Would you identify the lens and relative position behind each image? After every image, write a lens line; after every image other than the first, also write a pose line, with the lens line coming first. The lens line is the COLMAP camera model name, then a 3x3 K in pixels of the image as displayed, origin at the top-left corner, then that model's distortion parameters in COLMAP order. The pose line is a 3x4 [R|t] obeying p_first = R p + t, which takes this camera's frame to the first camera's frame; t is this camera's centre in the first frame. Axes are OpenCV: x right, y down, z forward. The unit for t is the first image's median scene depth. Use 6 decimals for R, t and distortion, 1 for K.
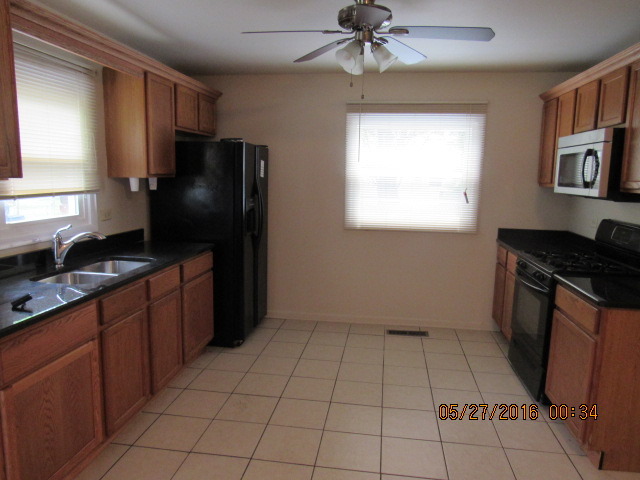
lens RADIAL K [[445.3, 0, 320.0], [0, 445.3, 240.0], [0, 0, 1]] dist [-0.061381, 0.003651]
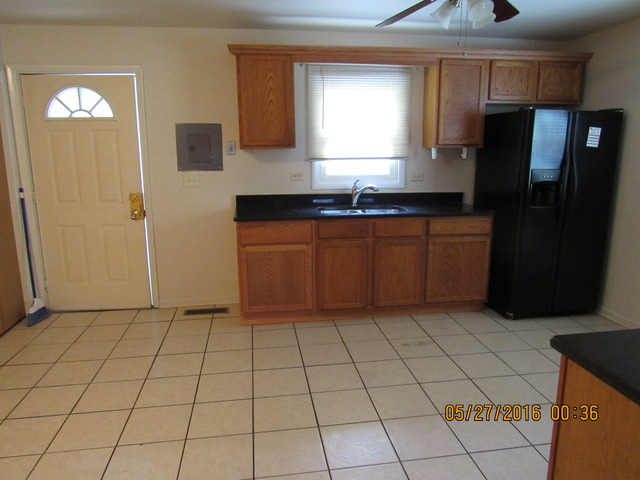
lens RADIAL K [[445.3, 0, 320.0], [0, 445.3, 240.0], [0, 0, 1]] dist [-0.061381, 0.003651]
pose [[0.288570, 0.172418, -0.941806, 0.746526], [-0.126225, 0.981917, 0.141086, -0.023415], [0.949102, 0.078167, 0.305115, 0.356791]]
